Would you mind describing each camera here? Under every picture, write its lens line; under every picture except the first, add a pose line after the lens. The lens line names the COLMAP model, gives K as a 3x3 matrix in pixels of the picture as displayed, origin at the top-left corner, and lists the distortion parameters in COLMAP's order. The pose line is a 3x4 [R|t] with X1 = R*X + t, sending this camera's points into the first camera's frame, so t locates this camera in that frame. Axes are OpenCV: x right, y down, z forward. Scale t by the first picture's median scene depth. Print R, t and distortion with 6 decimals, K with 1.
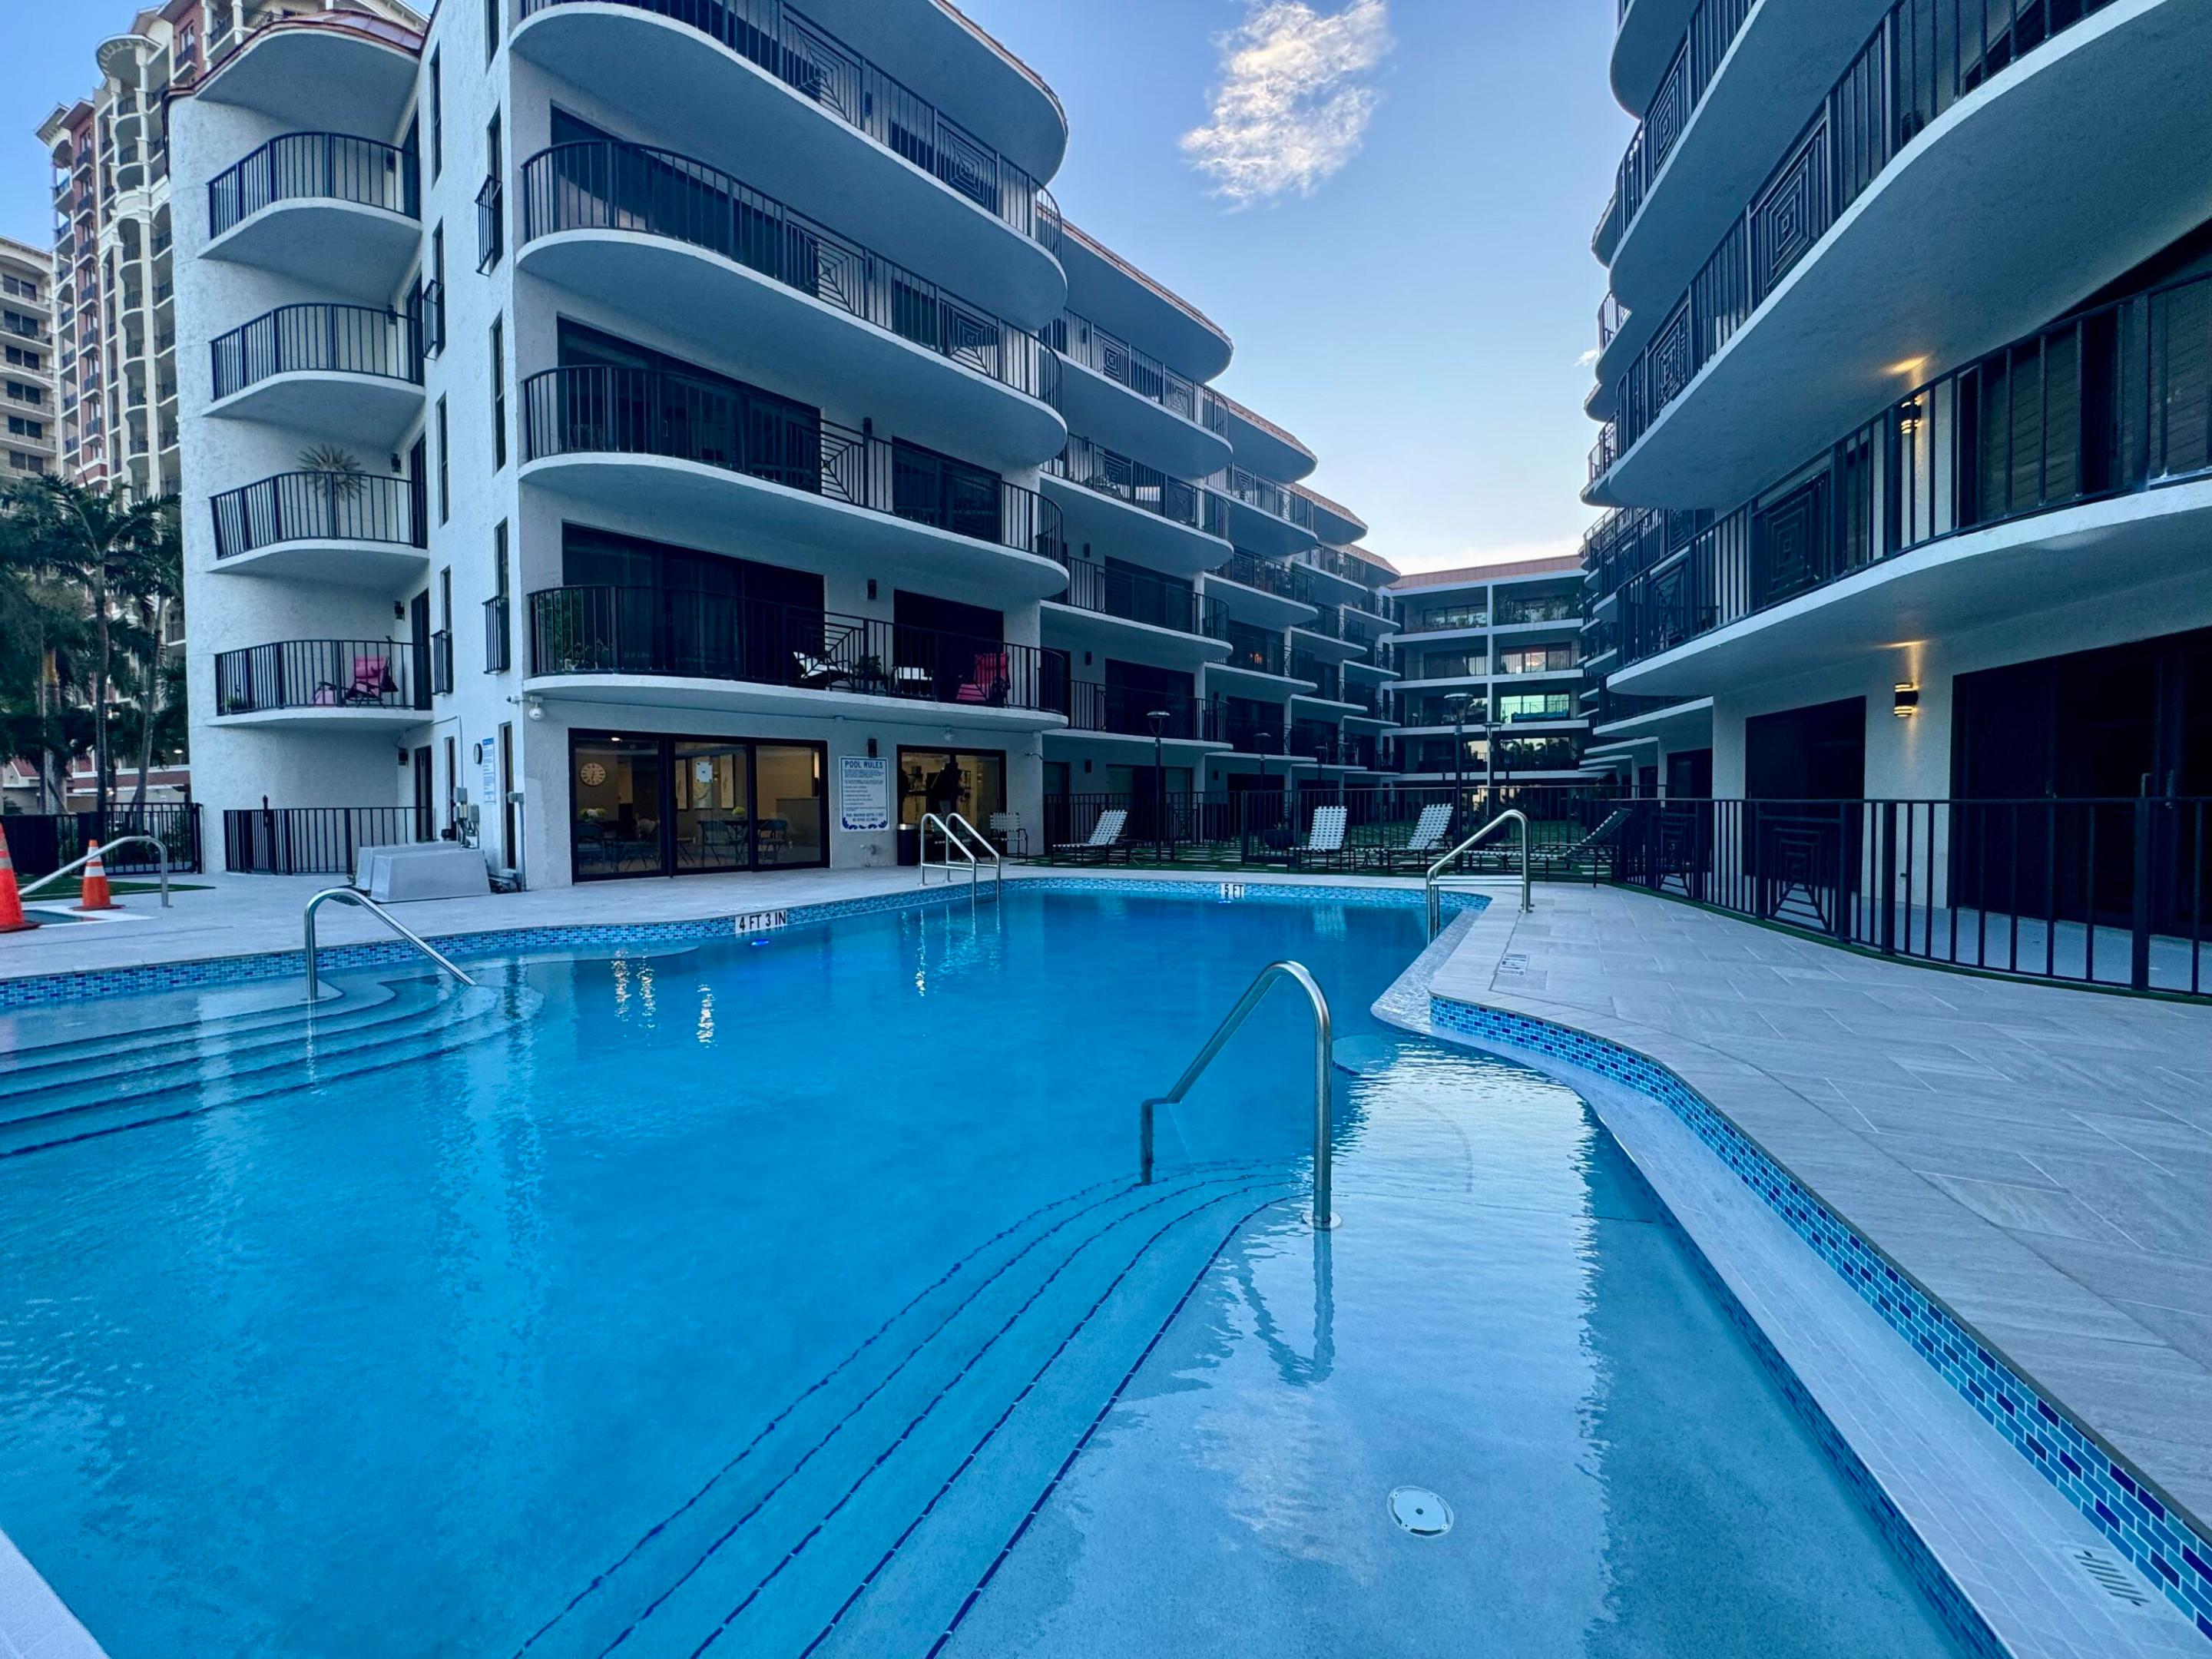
lens RADIAL K [[872.9, 0, 1106.0], [0, 872.9, 829.5], [0, 0, 1]] dist [0.052049, 0.000094]
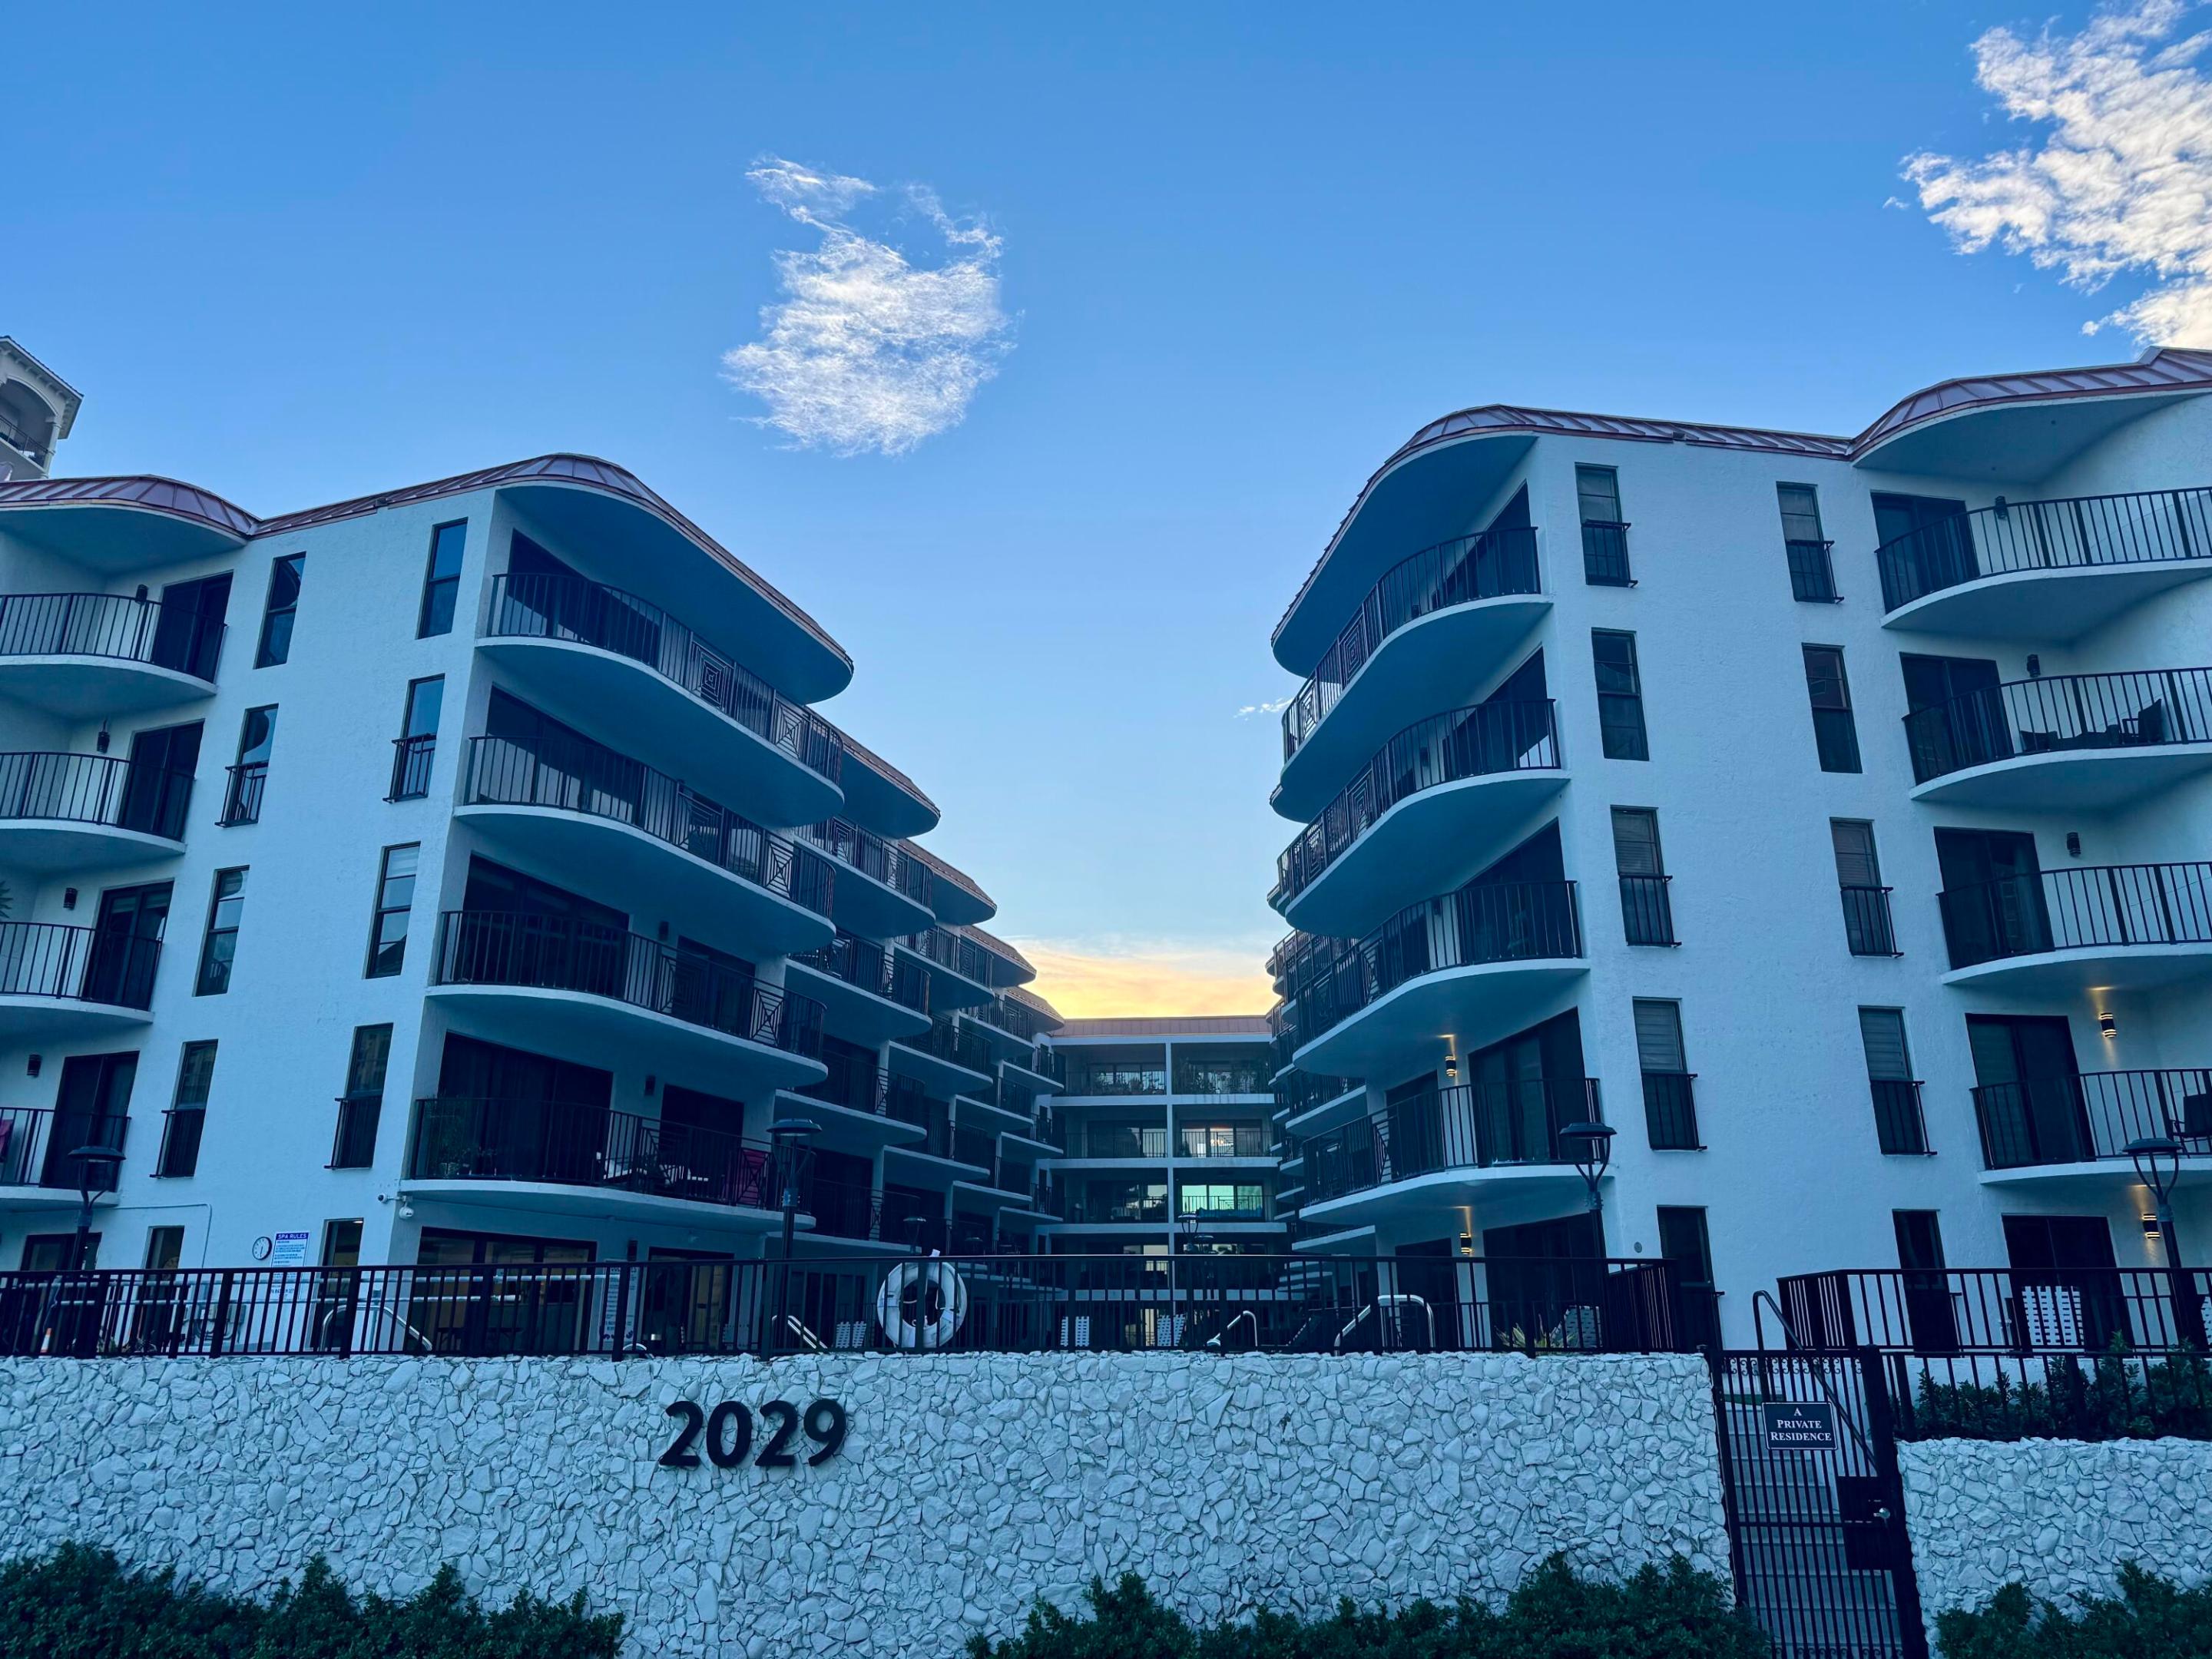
lens RADIAL K [[1553.2, 0, 1106.0], [0, 1553.2, 829.5], [0, 0, 1]] dist [-0.057529, -0.000088]
pose [[0.925674, 0.120949, 0.358469, -0.121159], [0.009980, 0.939383, -0.342723, 0.014817], [-0.378191, 0.320828, 0.868355, -0.212363]]
